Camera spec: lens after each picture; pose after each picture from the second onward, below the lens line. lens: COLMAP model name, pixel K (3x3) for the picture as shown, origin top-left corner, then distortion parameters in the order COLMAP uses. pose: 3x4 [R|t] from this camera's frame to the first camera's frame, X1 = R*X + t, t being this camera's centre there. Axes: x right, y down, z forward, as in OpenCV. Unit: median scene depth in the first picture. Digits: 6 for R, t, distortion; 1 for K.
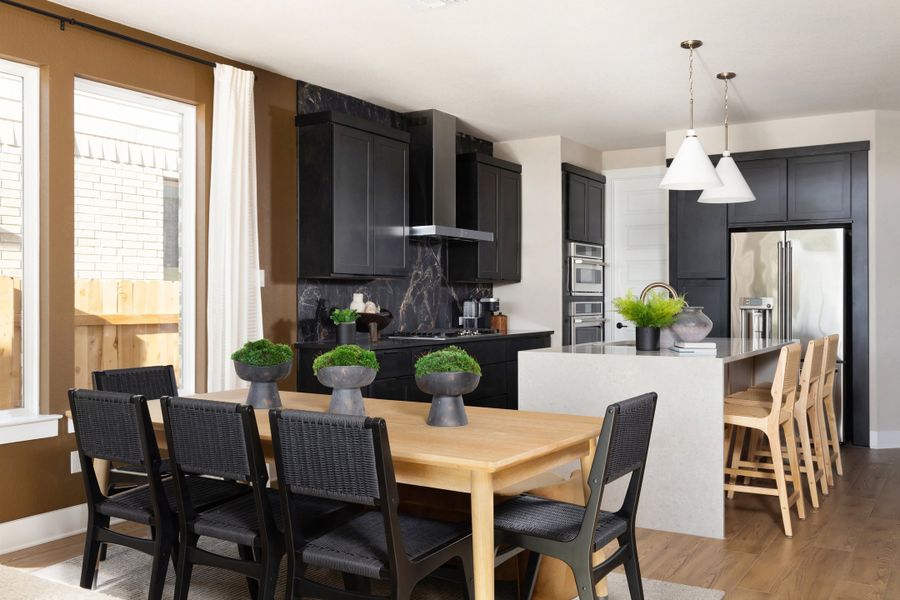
lens RADIAL K [[849.5, 0, 451.4], [0, 849.5, 305.1], [0, 0, 1]] dist [0.005058, 0.000000]
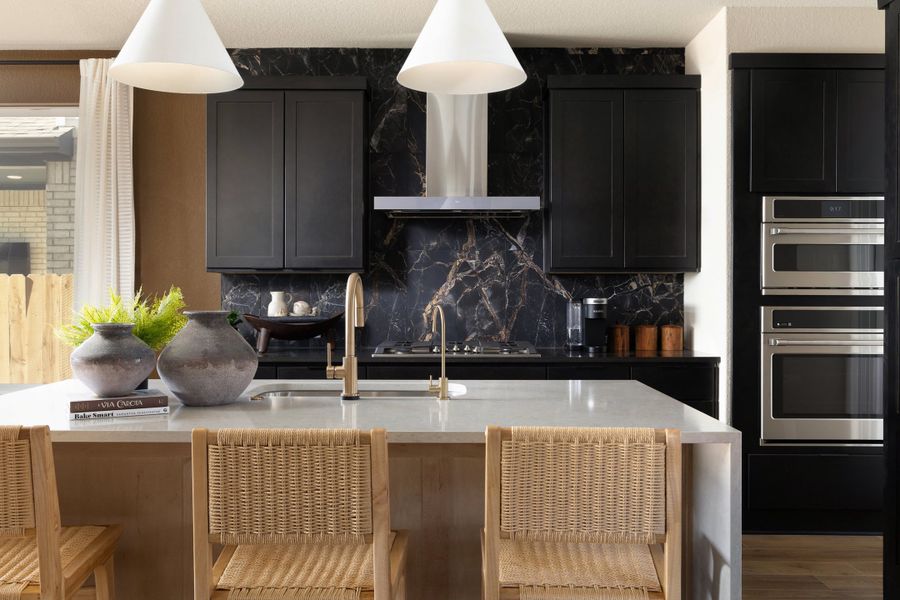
lens RADIAL K [[849.5, 0, 450.9], [0, 849.5, 292.0], [0, 0, 1]] dist [0.005058, 0.000000]
pose [[0.510546, 0.001183, -0.859849, 0.565296], [-0.010602, 0.999932, -0.004920, -0.008910], [0.859785, 0.011628, 0.510524, 0.613871]]
